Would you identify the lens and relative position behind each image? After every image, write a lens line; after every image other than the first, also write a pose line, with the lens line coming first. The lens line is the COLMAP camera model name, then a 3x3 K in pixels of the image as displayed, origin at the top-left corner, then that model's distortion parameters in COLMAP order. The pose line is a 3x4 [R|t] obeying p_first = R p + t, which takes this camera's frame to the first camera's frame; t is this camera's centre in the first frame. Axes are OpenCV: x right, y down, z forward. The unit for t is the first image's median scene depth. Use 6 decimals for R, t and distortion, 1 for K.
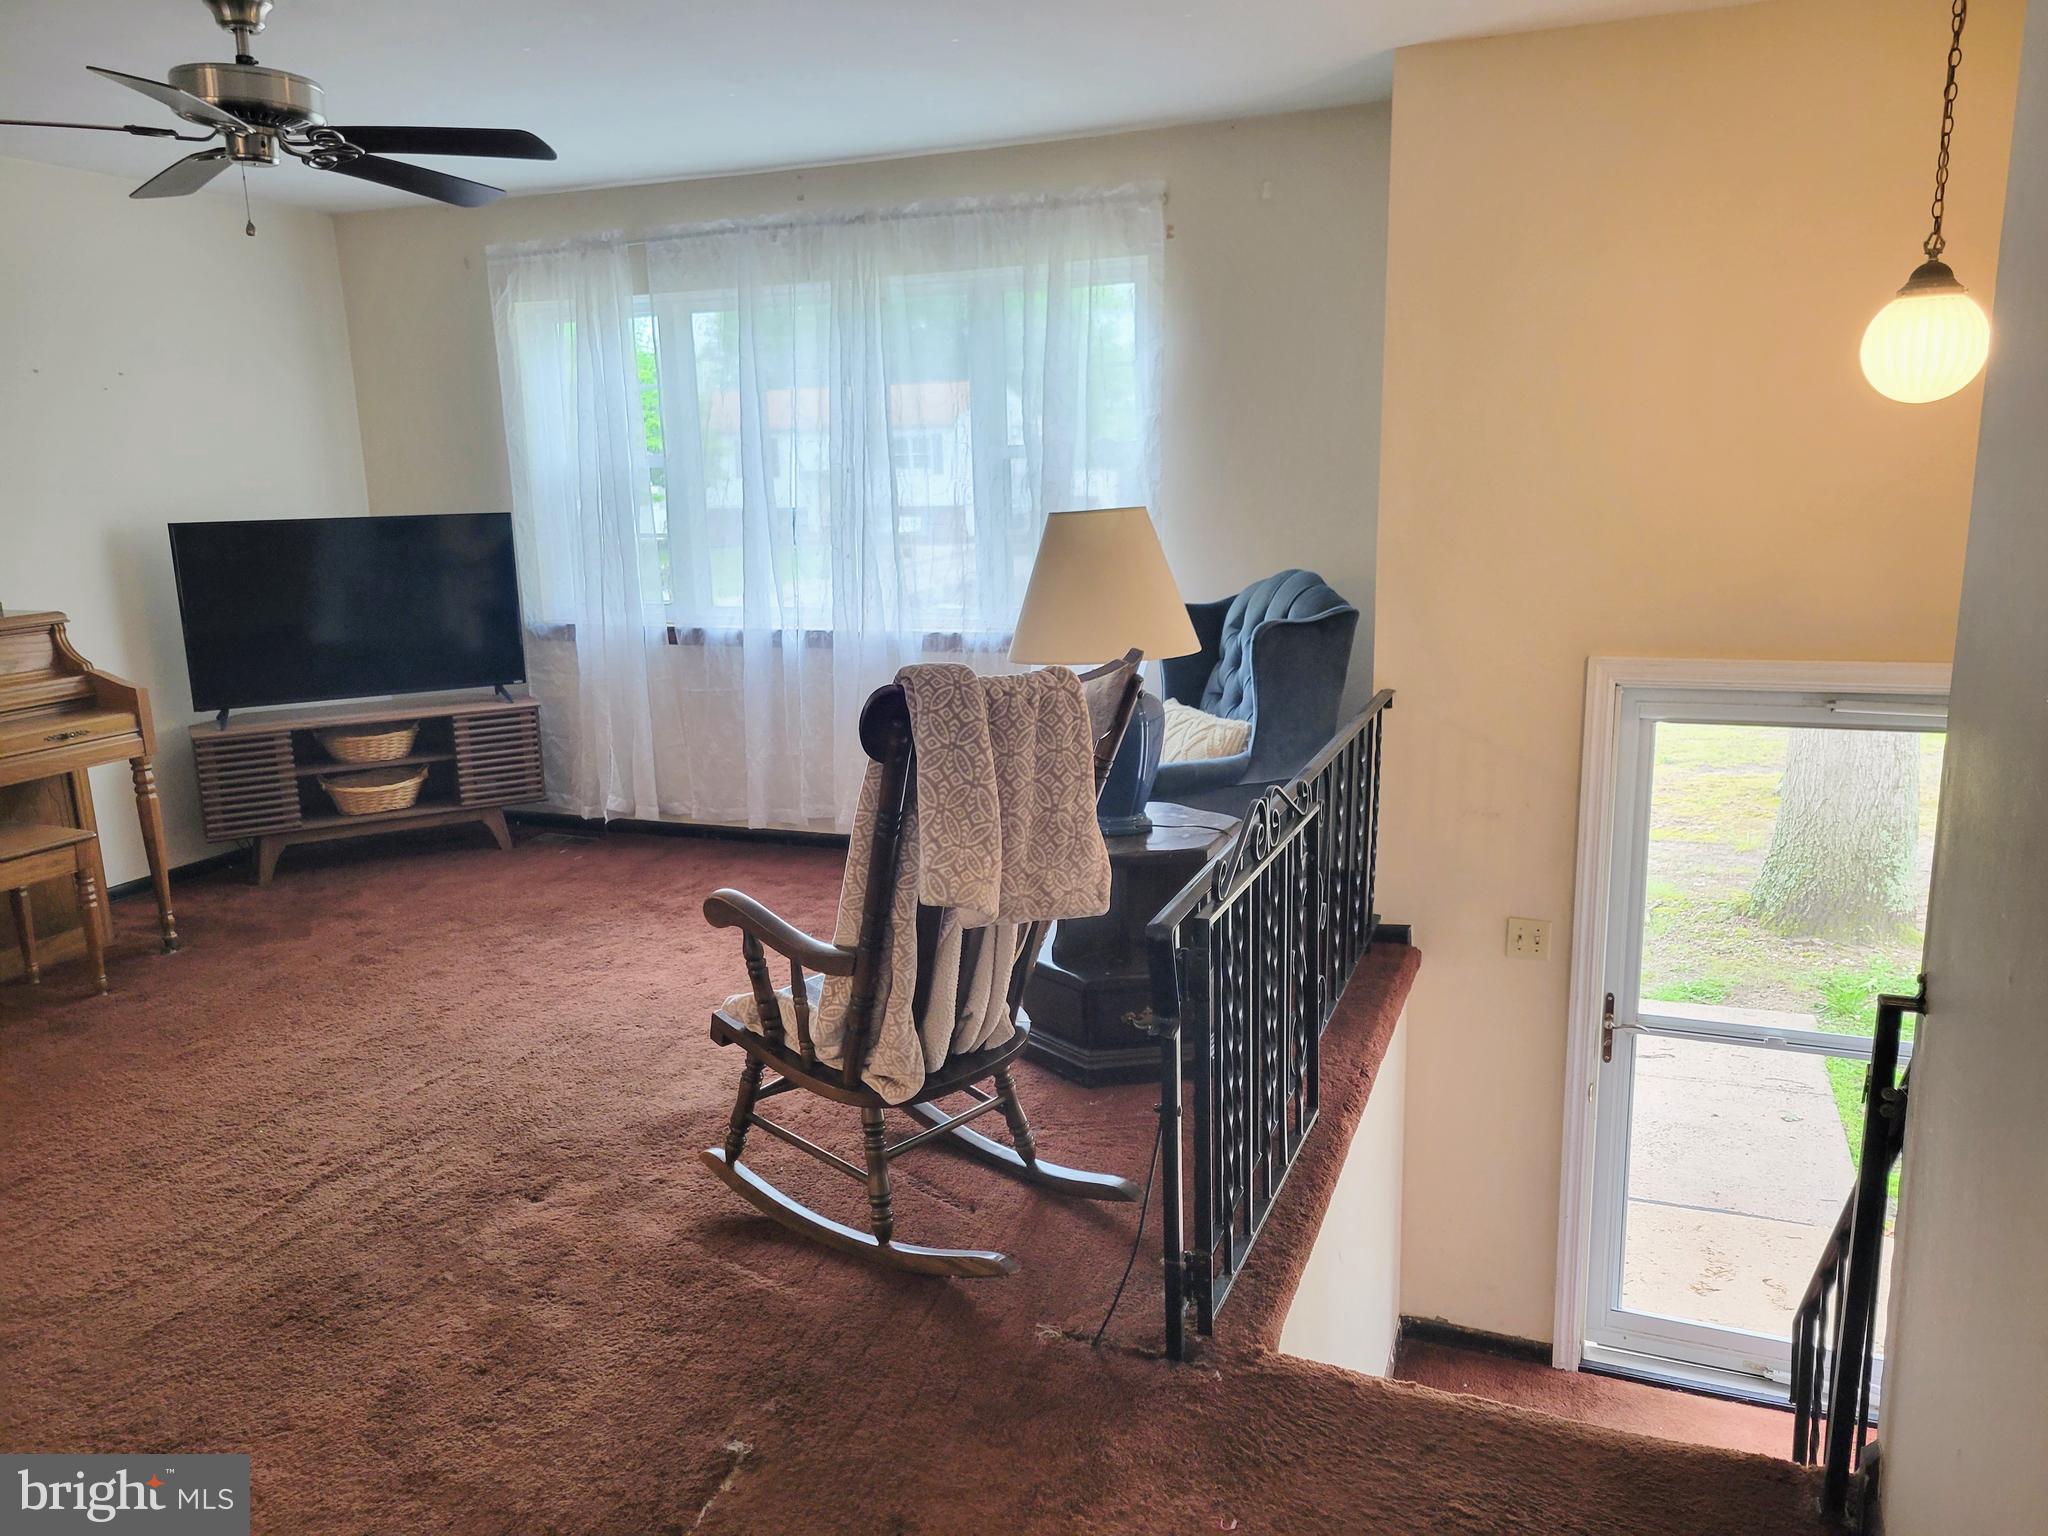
lens RADIAL K [[1448.5, 0, 1024.0], [0, 1448.5, 768.0], [0, 0, 1]] dist [-0.000089, -0.002882]
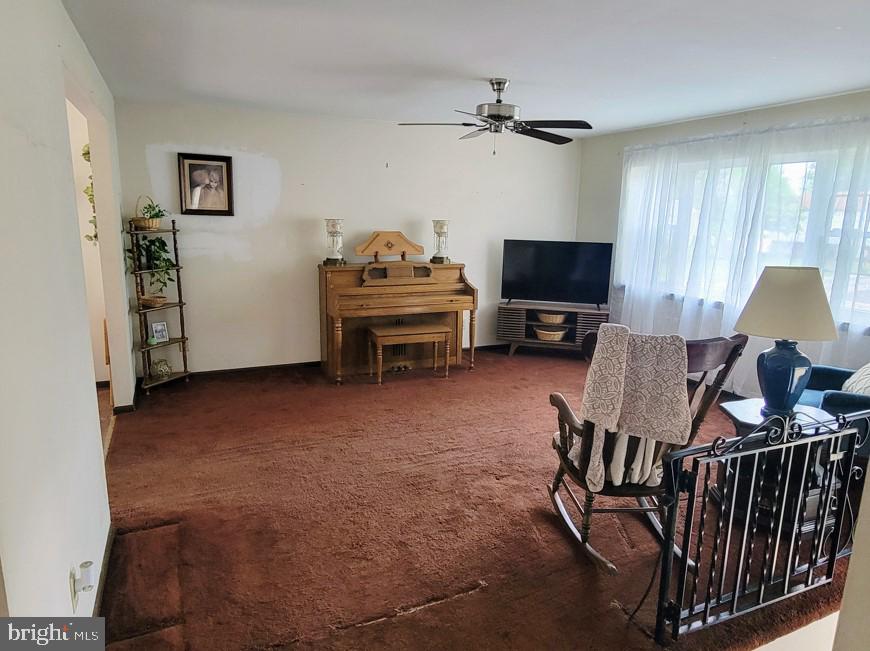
lens RADIAL K [[529.6, 0, 435.0], [0, 529.6, 325.5], [0, 0, 1]] dist [-0.003030, -0.016880]
pose [[0.731368, 0.174198, -0.659360, 0.126134], [-0.181227, 0.981709, 0.058342, -0.028000], [0.657463, 0.076825, 0.749560, 0.043895]]
